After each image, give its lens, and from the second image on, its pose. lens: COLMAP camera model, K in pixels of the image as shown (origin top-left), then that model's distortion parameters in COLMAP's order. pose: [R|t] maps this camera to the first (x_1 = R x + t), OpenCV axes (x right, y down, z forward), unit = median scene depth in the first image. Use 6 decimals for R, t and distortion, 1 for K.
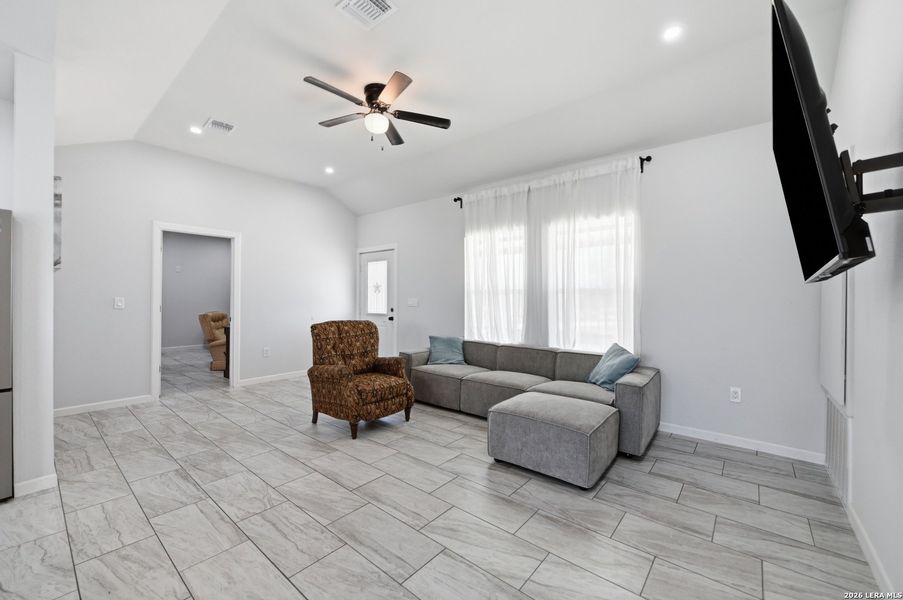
lens RADIAL K [[363.3, 0, 451.4], [0, 363.3, 299.5], [0, 0, 1]] dist [0.003801, 0.000921]
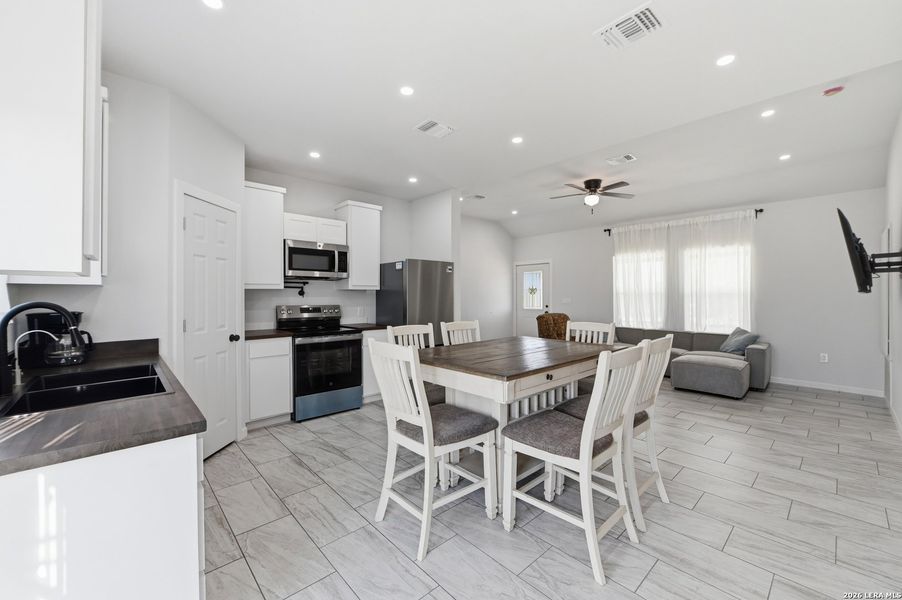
lens RADIAL K [[362.9, 0, 449.7], [0, 362.9, 296.7], [0, 0, 1]] dist [0.003801, 0.000921]
pose [[0.990804, -0.004330, -0.135239, -0.529515], [0.004885, 0.999981, 0.003779, -0.023004], [0.135220, -0.004405, 0.990806, -0.677264]]
